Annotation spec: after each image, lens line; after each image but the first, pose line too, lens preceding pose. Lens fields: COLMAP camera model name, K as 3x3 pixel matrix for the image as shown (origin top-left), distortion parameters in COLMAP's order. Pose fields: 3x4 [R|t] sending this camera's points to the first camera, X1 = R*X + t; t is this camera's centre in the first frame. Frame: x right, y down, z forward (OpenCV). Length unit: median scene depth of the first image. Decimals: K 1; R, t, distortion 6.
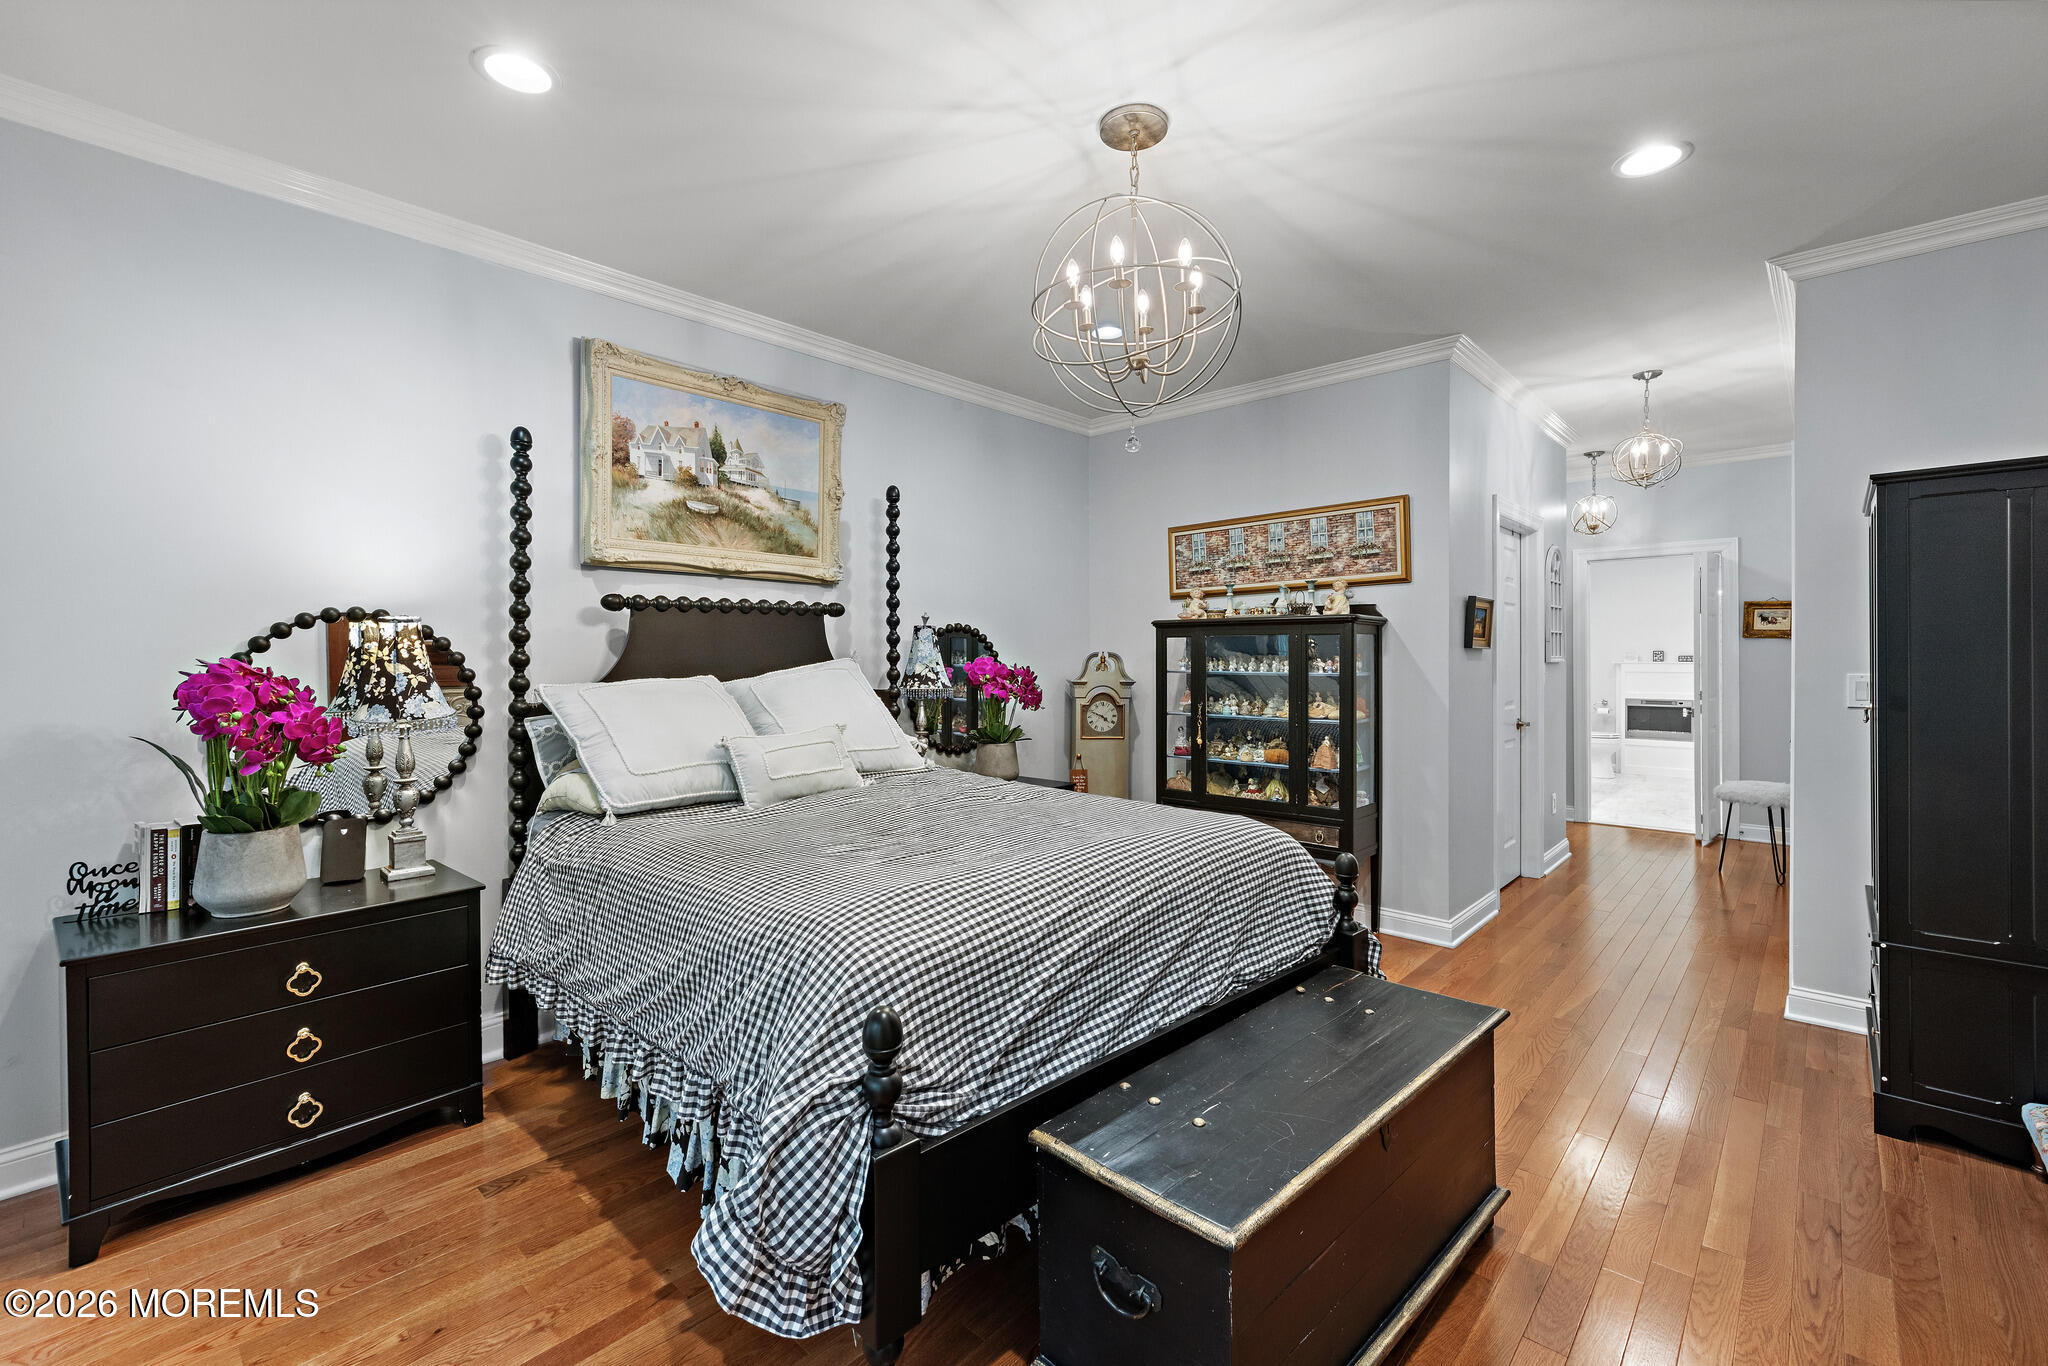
lens RADIAL K [[875.4, 0, 1024.0], [0, 875.4, 683.0], [0, 0, 1]] dist [0.000675, 0.000102]
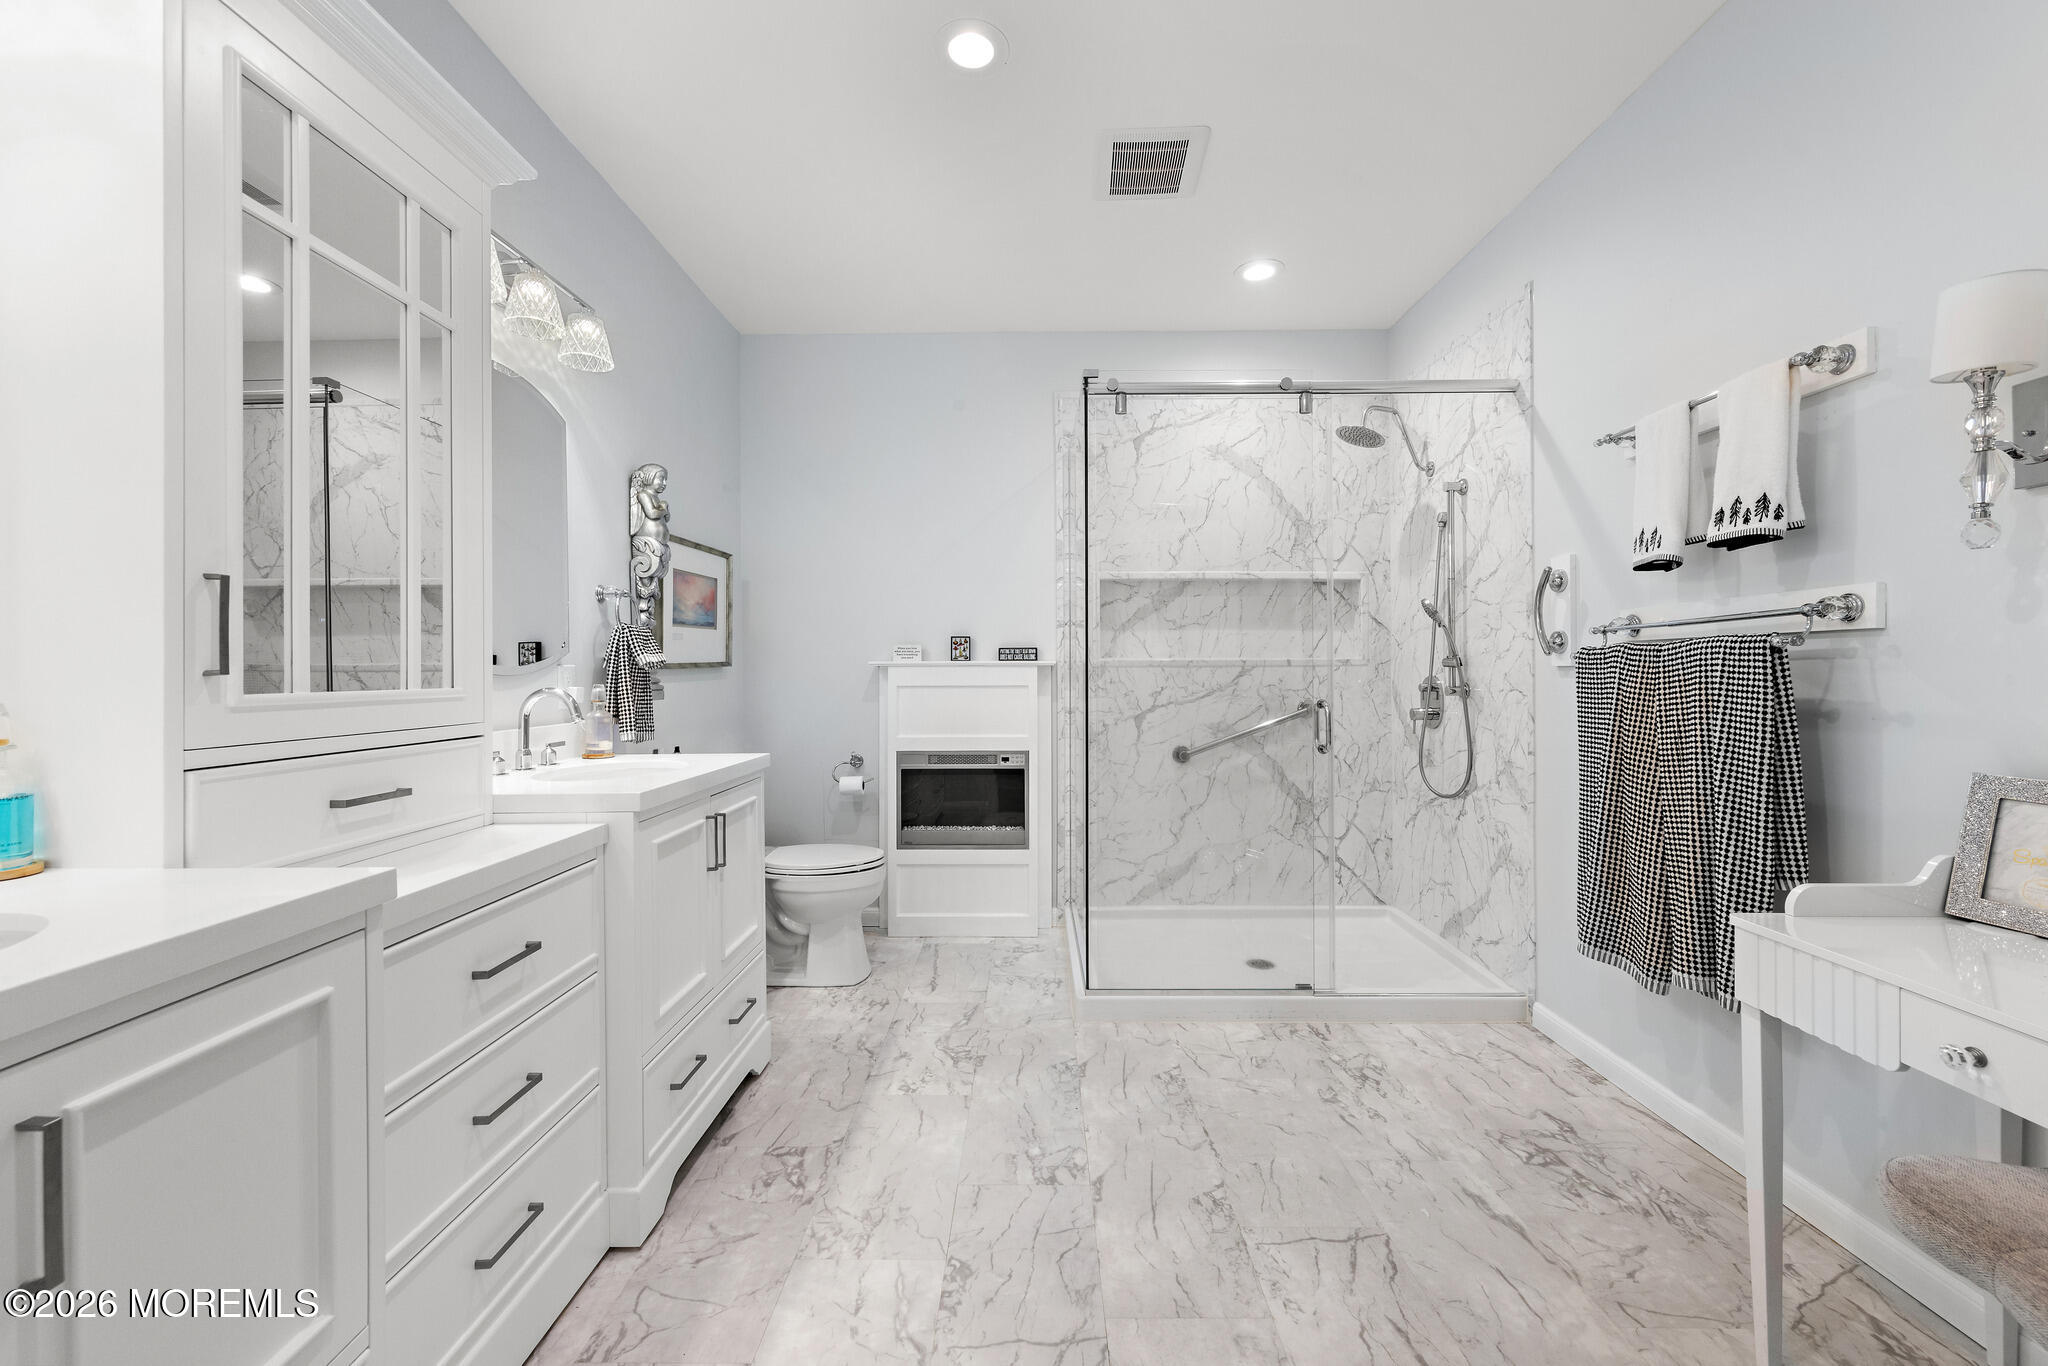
lens RADIAL K [[812.5, 0, 1024.0], [0, 812.5, 683.0], [0, 0, 1]] dist [0.004975, -0.003680]
pose [[0.748985, 0.005102, 0.662567, 0.483781], [0.015345, 0.999569, -0.025043, -0.003867], [-0.662409, 0.028924, 0.748584, 0.681749]]
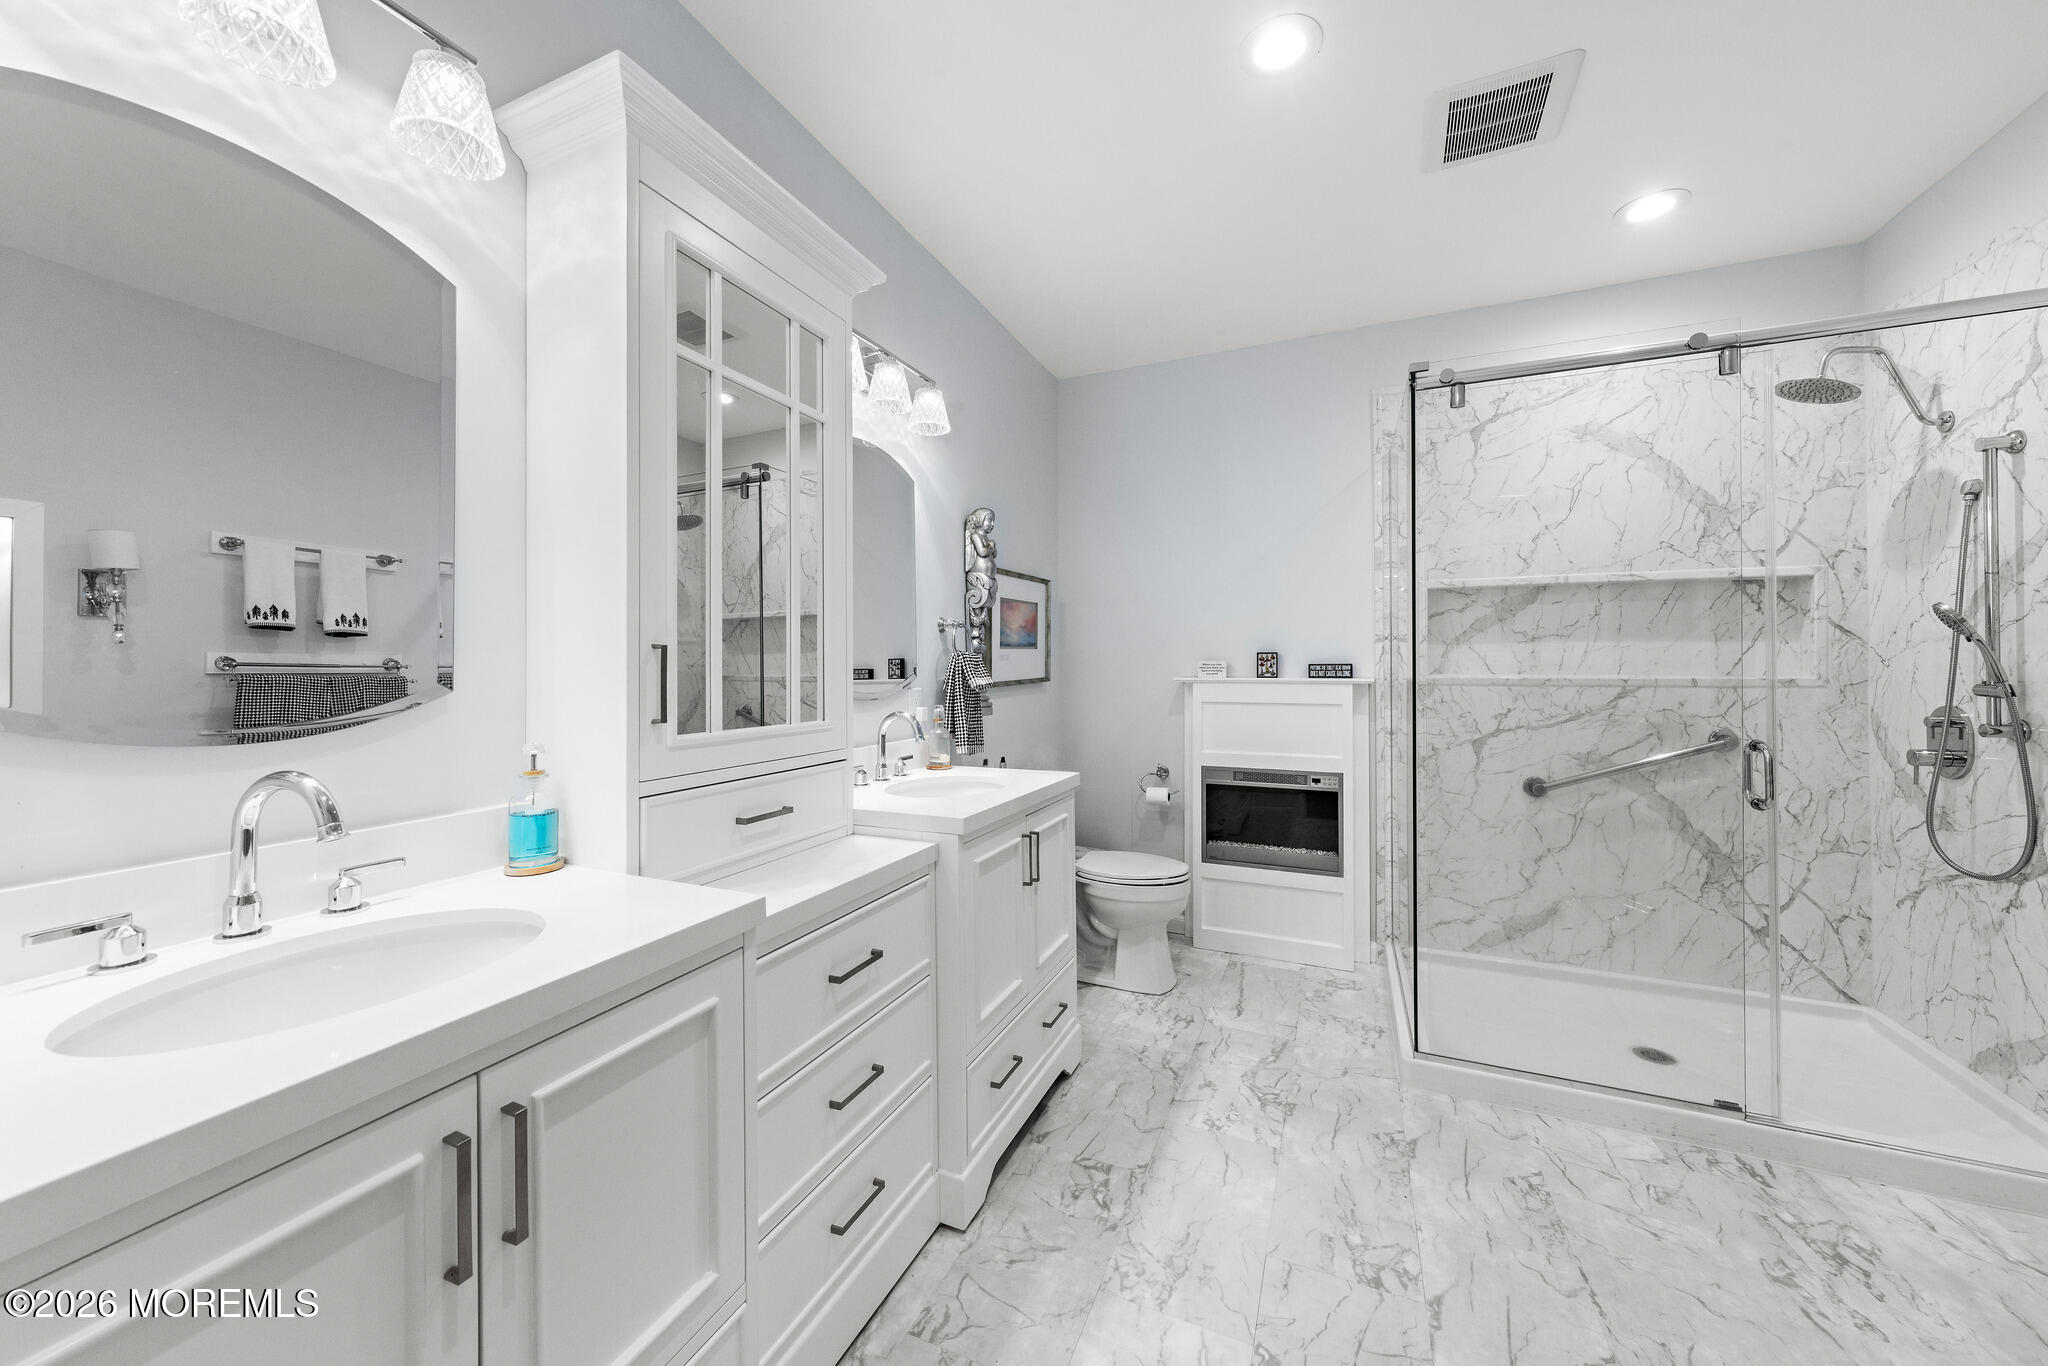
lens RADIAL K [[739.5, 0, 1020.1], [0, 739.5, 672.9], [0, 0, 1]] dist [0.001729, -0.000331]
pose [[0.947649, 0.001859, 0.319308, 0.496565], [0.007095, 0.999614, -0.026878, -0.017934], [-0.319234, 0.027736, 0.947270, 0.698964]]
